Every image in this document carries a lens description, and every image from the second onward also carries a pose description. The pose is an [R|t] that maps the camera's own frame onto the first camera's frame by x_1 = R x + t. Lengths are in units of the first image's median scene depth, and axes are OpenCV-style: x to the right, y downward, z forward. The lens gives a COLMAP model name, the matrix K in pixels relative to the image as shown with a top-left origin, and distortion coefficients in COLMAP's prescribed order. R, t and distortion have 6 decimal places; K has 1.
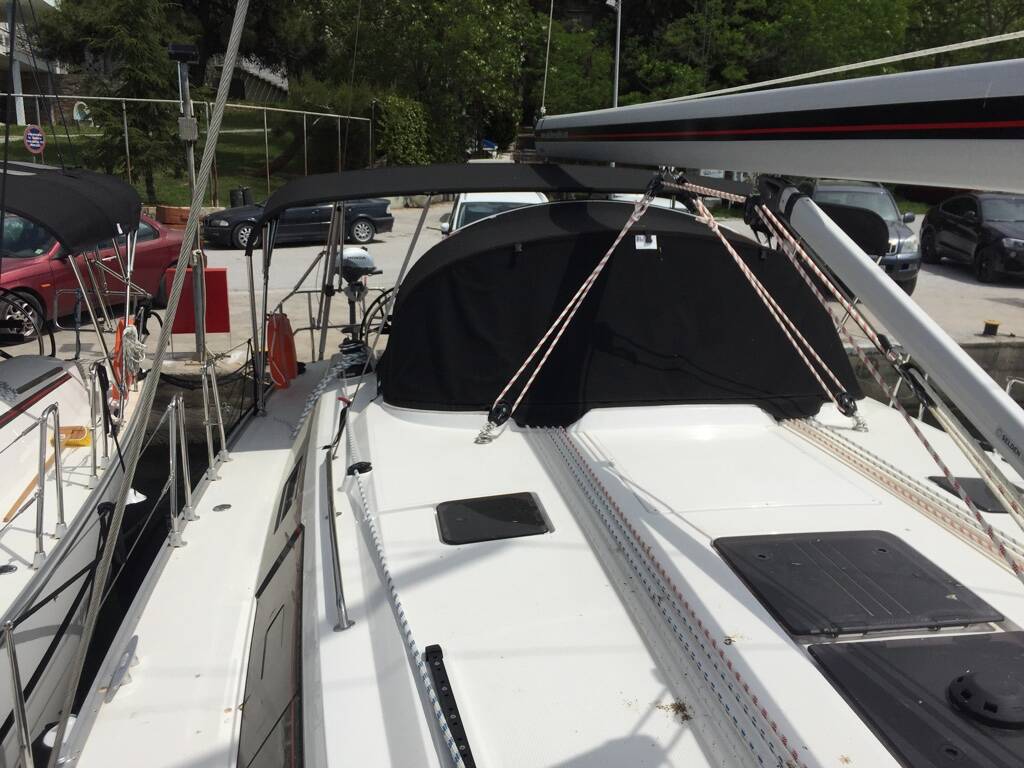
lens RADIAL K [[883.0, 0, 517.4], [0, 883.0, 383.3], [0, 0, 1]] dist [0.076000, -0.100521]
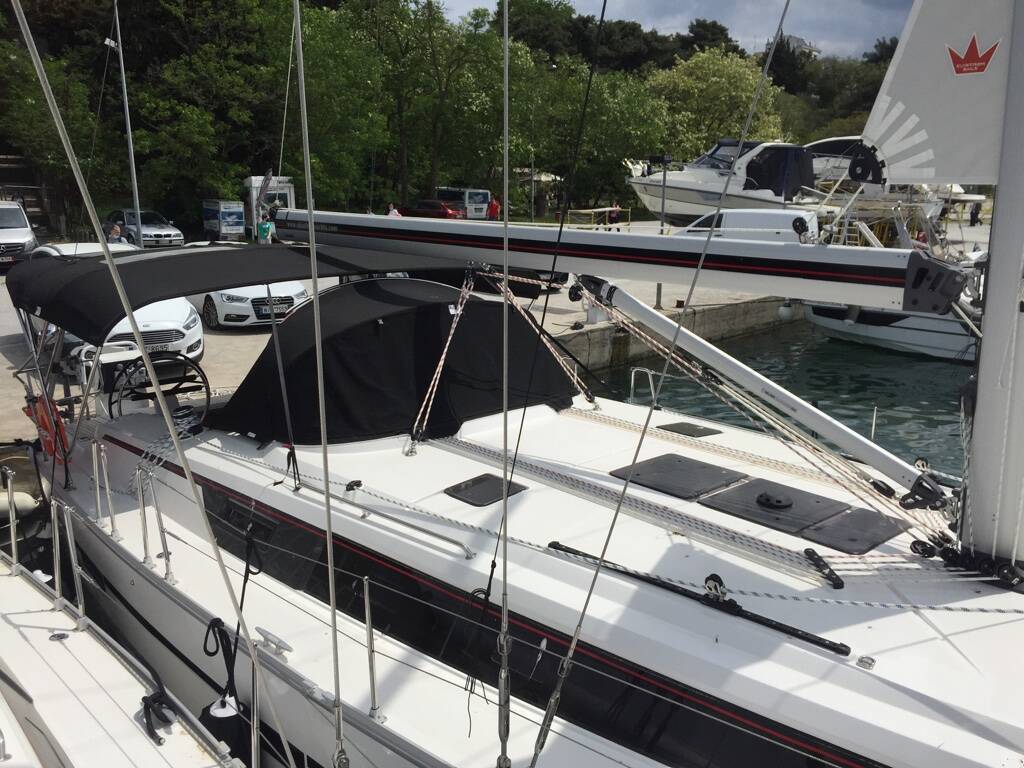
lens RADIAL K [[883.0, 0, 517.4], [0, 883.0, 383.3], [0, 0, 1]] dist [0.076000, -0.100521]
pose [[0.842174, -0.137796, 0.521302, -0.586678], [0.150954, 0.988388, 0.017392, -0.046840], [-0.517645, 0.064046, 0.853195, -0.325133]]
